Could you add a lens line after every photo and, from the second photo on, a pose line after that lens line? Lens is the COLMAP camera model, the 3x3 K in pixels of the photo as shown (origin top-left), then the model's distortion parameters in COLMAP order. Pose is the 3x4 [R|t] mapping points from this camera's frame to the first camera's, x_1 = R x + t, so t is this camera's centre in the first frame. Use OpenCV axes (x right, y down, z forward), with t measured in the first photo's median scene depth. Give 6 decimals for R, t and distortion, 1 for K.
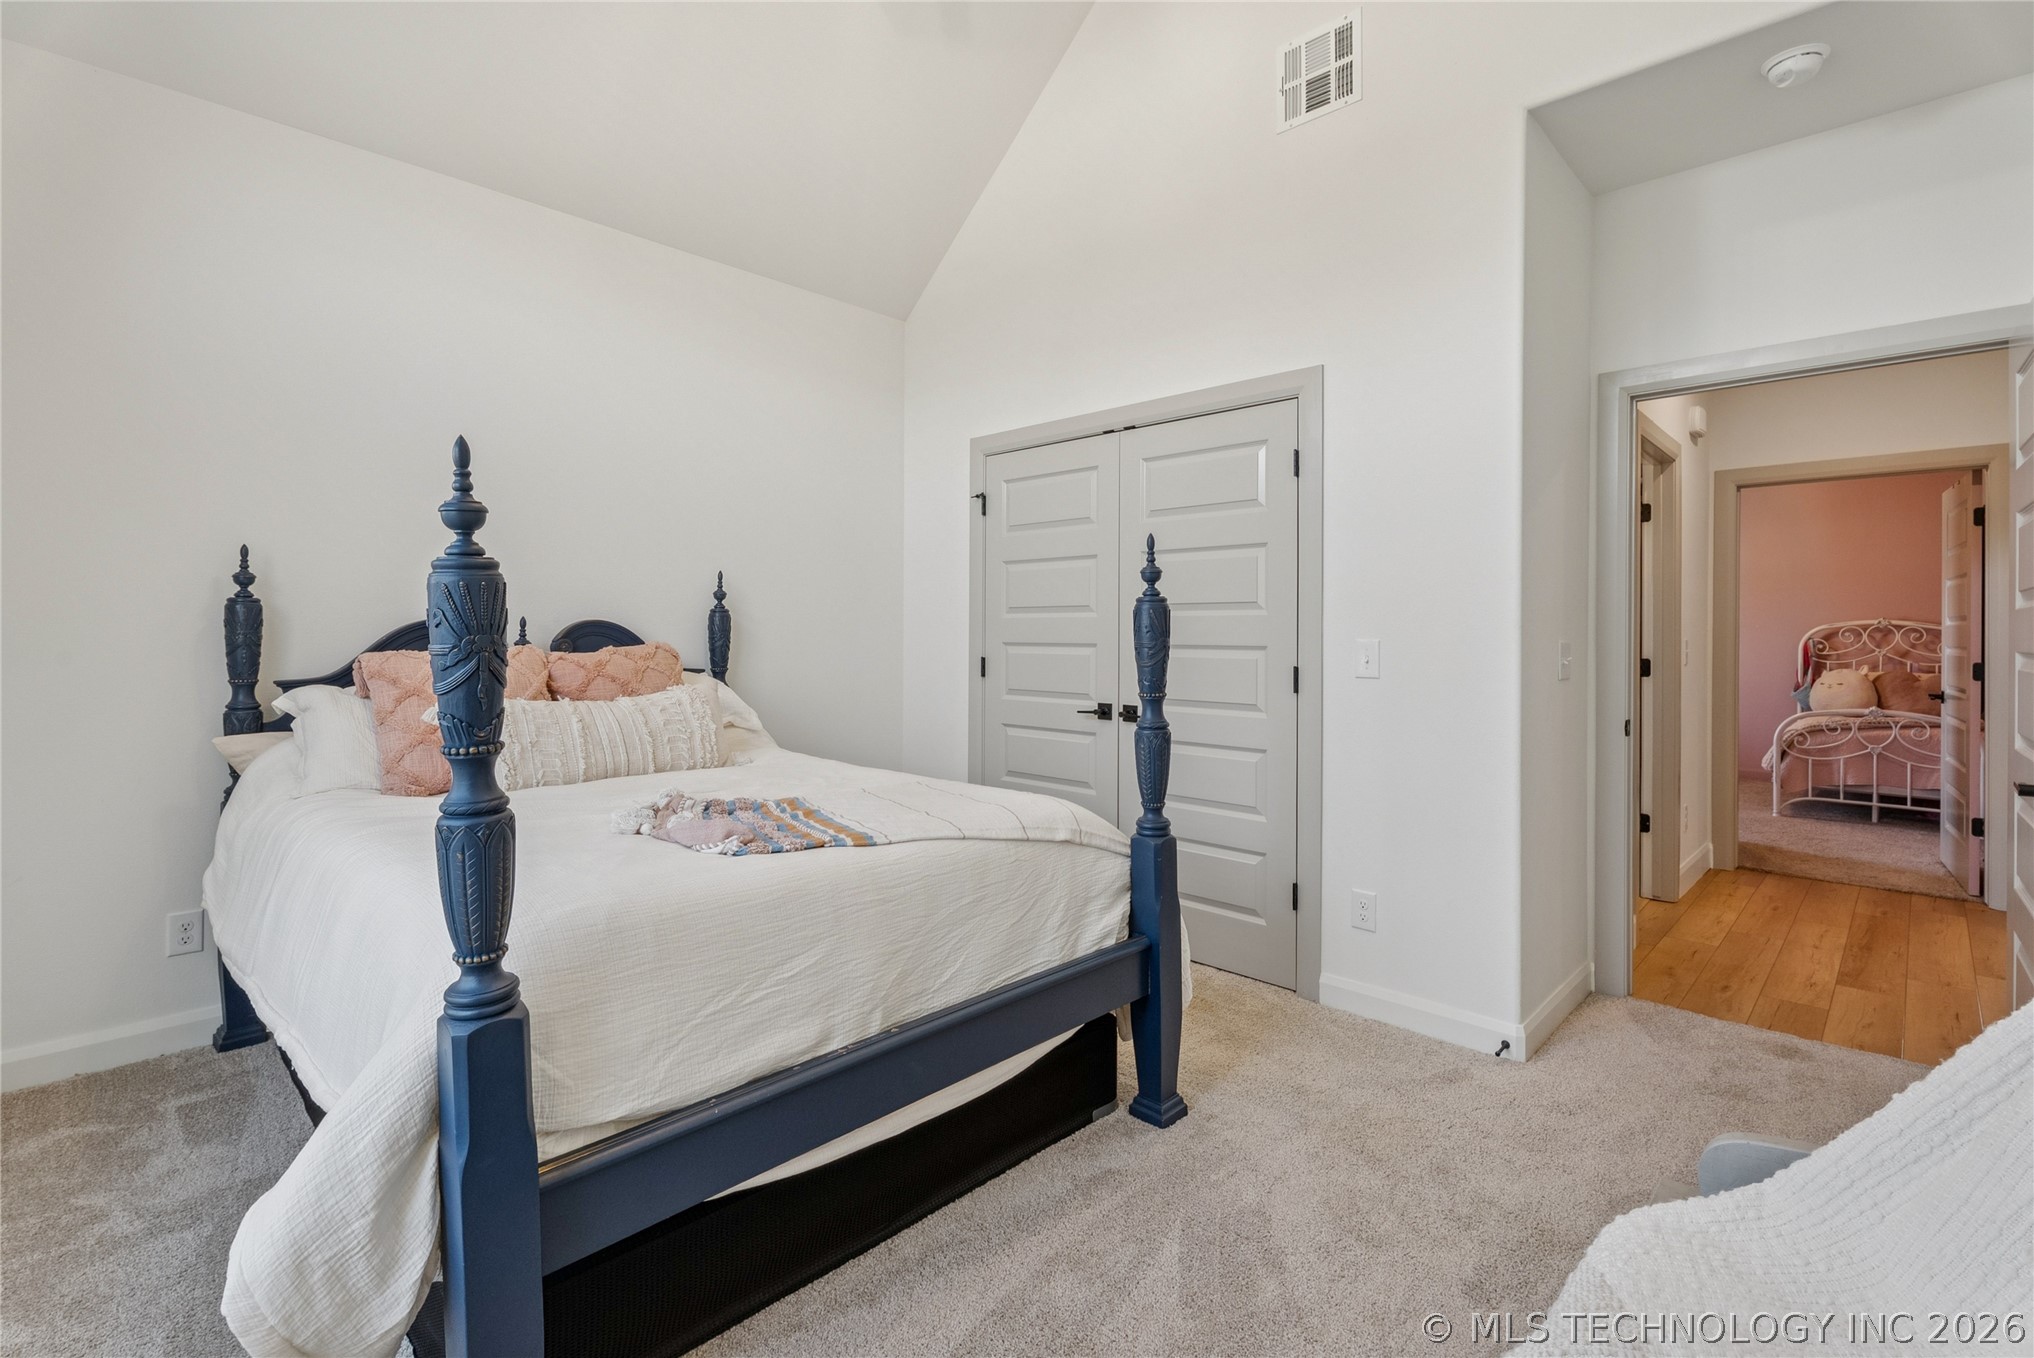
lens RADIAL K [[924.9, 0, 1007.8], [0, 924.9, 630.8], [0, 0, 1]] dist [-0.012071, 0.000144]
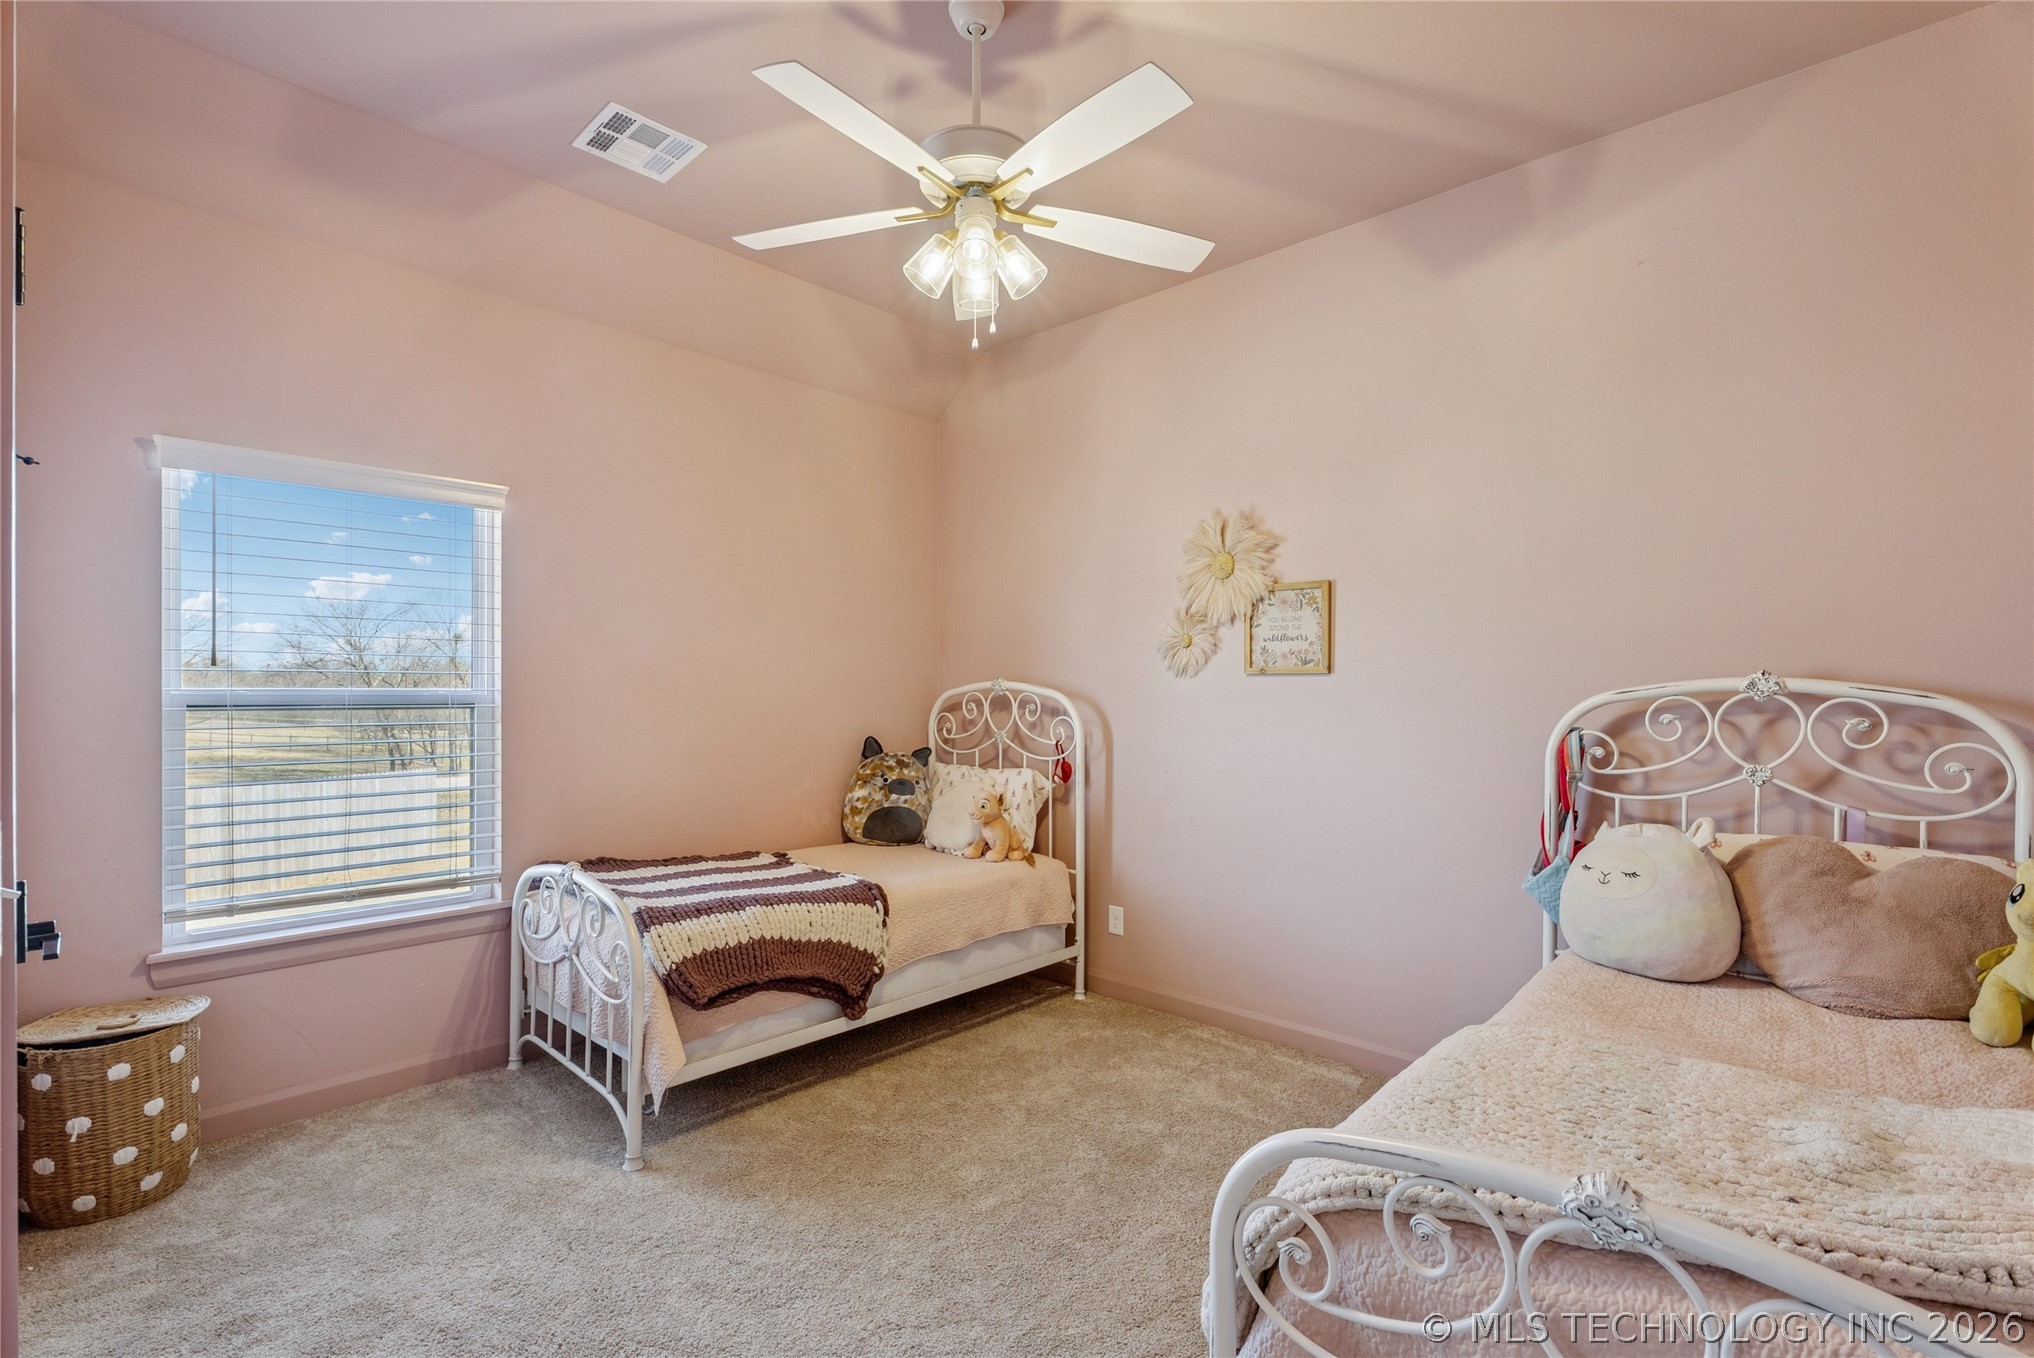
lens RADIAL K [[924.9, 0, 1020.2], [0, 924.9, 693.8], [0, 0, 1]] dist [-0.012071, 0.000144]
pose [[0.999205, 0.000577, 0.039859, 0.671024], [-0.000314, 0.999978, -0.006601, -0.003376], [-0.039862, 0.006583, 0.999184, 0.674615]]
